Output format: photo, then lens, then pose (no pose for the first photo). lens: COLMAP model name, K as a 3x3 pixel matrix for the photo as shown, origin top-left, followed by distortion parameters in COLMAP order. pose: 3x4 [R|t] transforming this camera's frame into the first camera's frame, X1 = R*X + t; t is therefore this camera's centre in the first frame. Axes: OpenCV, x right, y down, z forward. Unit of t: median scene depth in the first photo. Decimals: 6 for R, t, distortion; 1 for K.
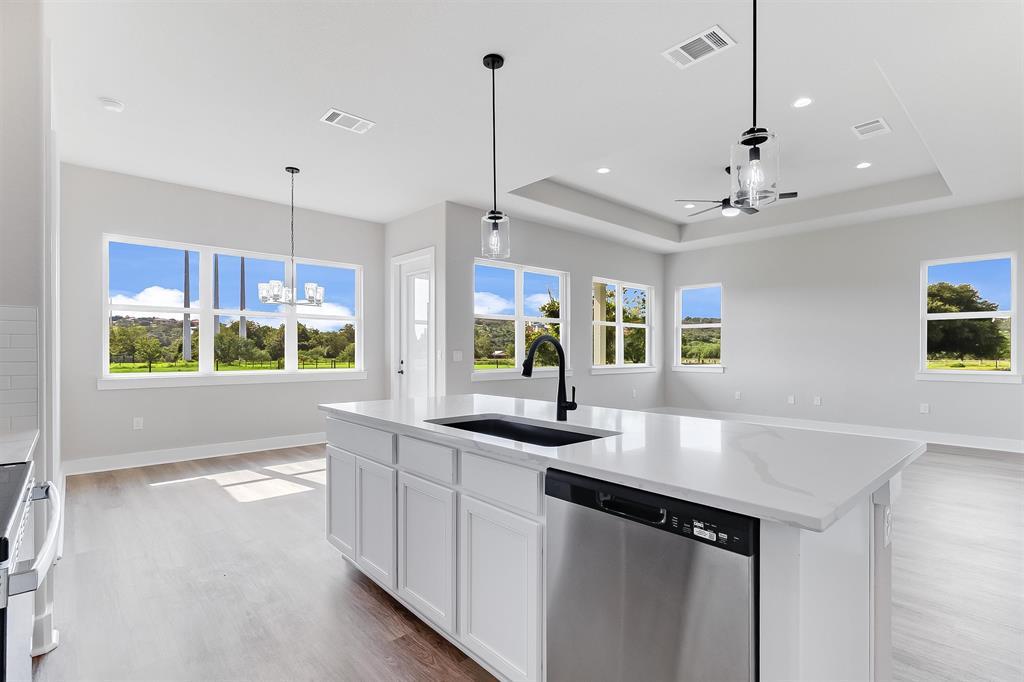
lens RADIAL K [[486.3, 0, 517.8], [0, 486.3, 351.8], [0, 0, 1]] dist [0.001654, 0.000058]
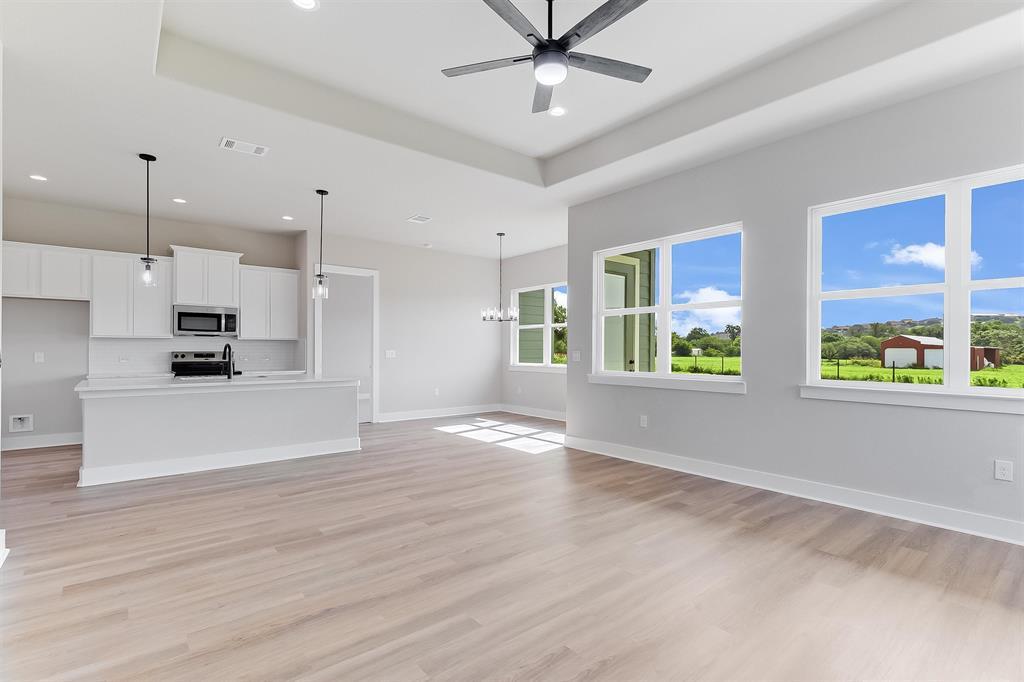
lens RADIAL K [[486.3, 0, 525.7], [0, 486.3, 345.7], [0, 0, 1]] dist [0.001654, 0.000058]
pose [[-0.045821, -0.010075, -0.998899, 0.592254], [-0.004854, 0.999940, -0.009863, -0.001204], [0.998938, 0.004396, -0.045868, 0.624623]]
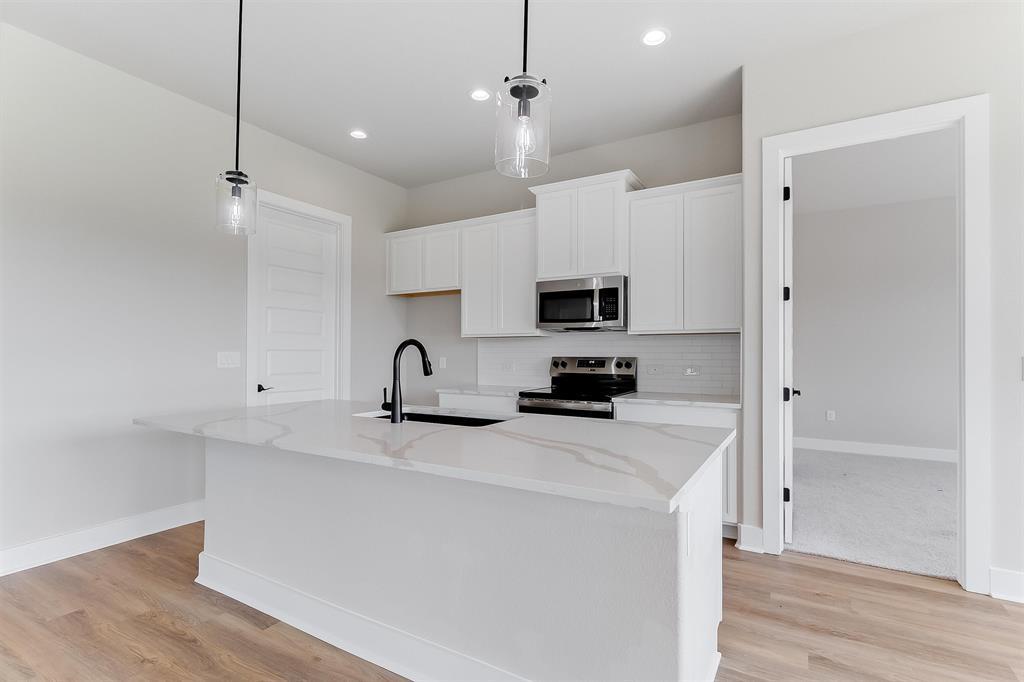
lens RADIAL K [[486.3, 0, 507.3], [0, 486.3, 342.0], [0, 0, 1]] dist [0.001654, 0.000058]
pose [[-0.961592, -0.010438, -0.274285, 0.025469], [-0.005022, 0.999778, -0.020439, -0.001372], [0.274438, -0.018277, -0.961431, 0.491320]]
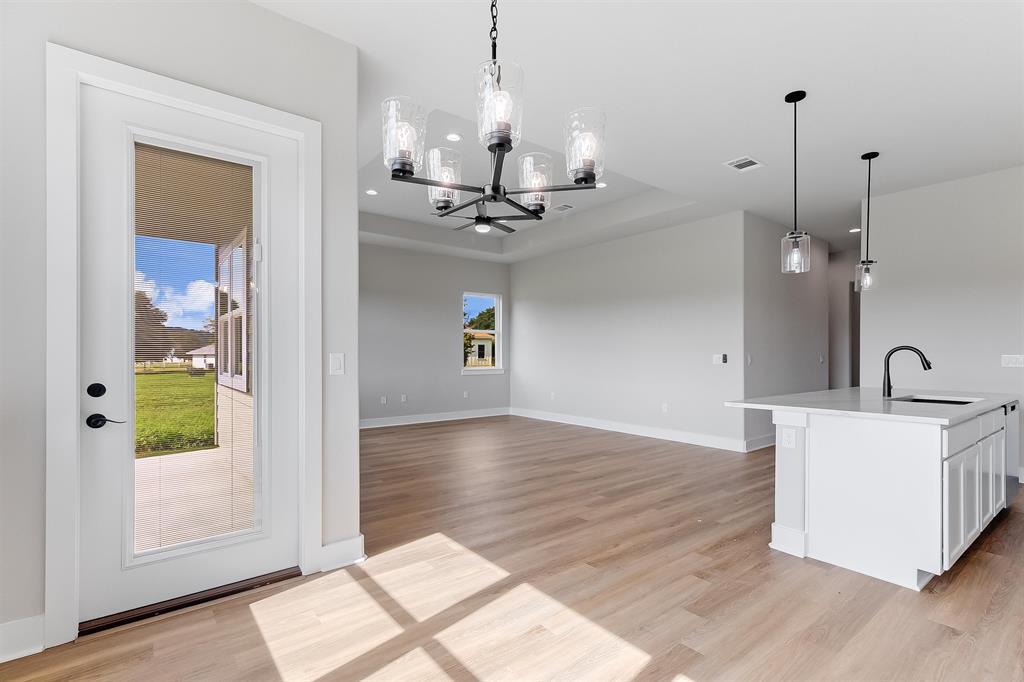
lens RADIAL K [[486.3, 0, 527.5], [0, 486.3, 355.9], [0, 0, 1]] dist [0.001654, 0.000058]
pose [[0.065947, -0.002584, 0.997820, -0.428961], [0.000588, 0.999997, 0.002550, -0.000809], [-0.997823, 0.000418, 0.065948, 0.516326]]
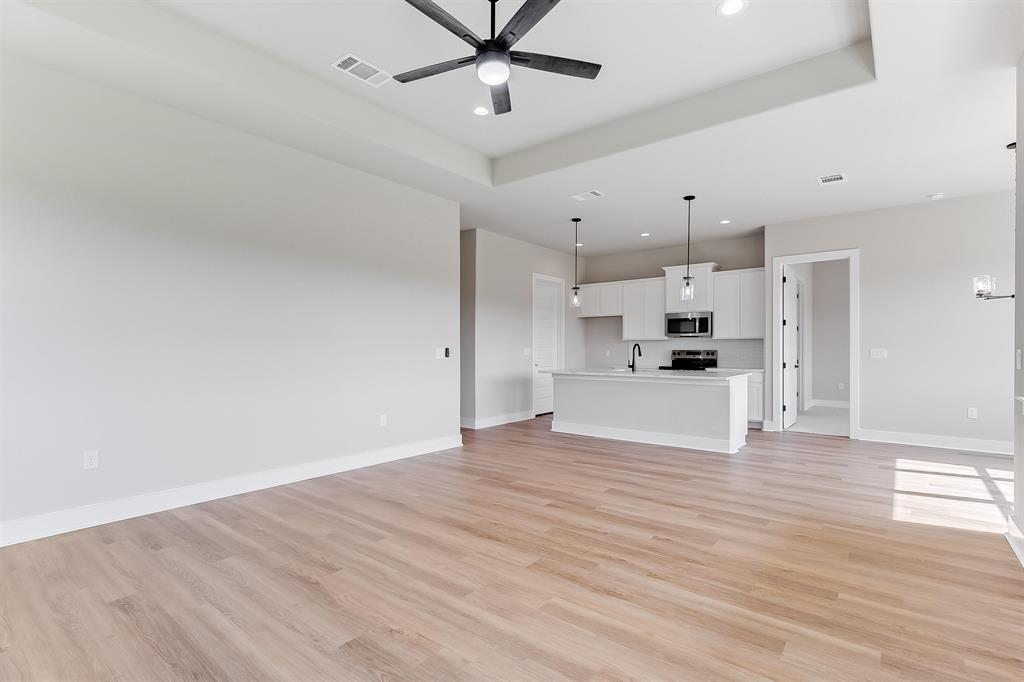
lens RADIAL K [[486.3, 0, 516.0], [0, 486.3, 346.7], [0, 0, 1]] dist [0.001654, 0.000058]
pose [[-0.987720, -0.001253, -0.156228, 0.309512], [-0.001116, 0.999999, -0.000963, -0.002164], [0.156229, -0.000777, -0.987721, 0.946417]]
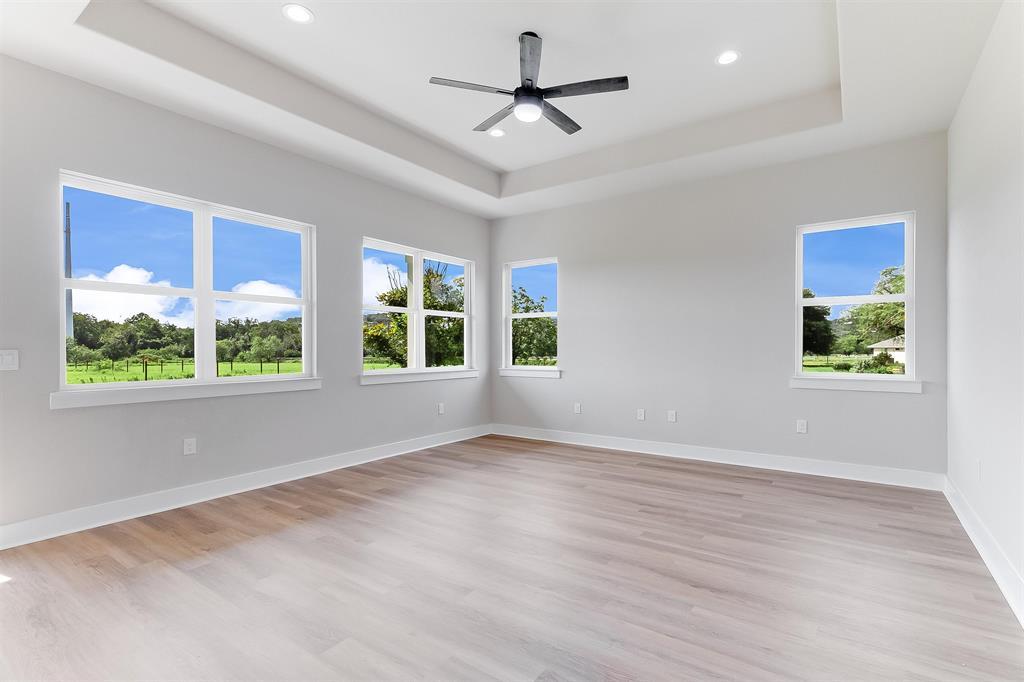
lens RADIAL K [[486.3, 0, 512.0], [0, 486.3, 354.2], [0, 0, 1]] dist [0.001654, 0.000058]
pose [[0.979759, -0.004846, 0.200120, 0.186099], [0.002945, 0.999948, 0.009796, -0.000594], [-0.200157, -0.009008, 0.979722, 0.262625]]
